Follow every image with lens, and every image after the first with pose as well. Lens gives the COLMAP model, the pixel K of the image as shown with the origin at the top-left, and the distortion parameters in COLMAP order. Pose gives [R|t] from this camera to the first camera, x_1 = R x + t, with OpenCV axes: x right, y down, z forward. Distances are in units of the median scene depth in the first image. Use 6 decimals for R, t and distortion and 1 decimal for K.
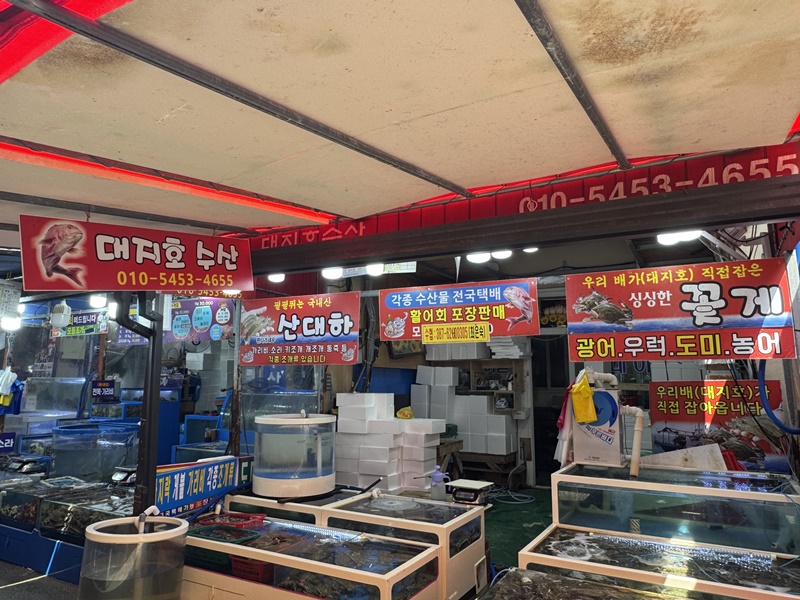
lens RADIAL K [[538.3, 0, 400.6], [0, 538.3, 296.7], [0, 0, 1]] dist [-0.016088, 0.022860]
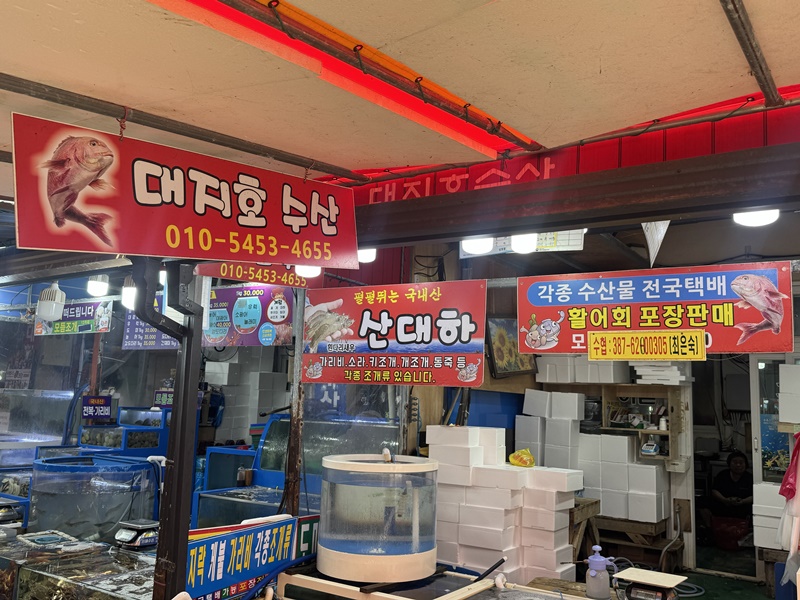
lens RADIAL K [[676.8, 0, 405.9], [0, 676.8, 301.1], [0, 0, 1]] dist [0.084991, -0.109370]
pose [[0.997257, 0.024690, -0.069772, -0.111107], [-0.024274, 0.999682, 0.006802, 0.013641], [0.069918, -0.005090, 0.997540, 0.141036]]
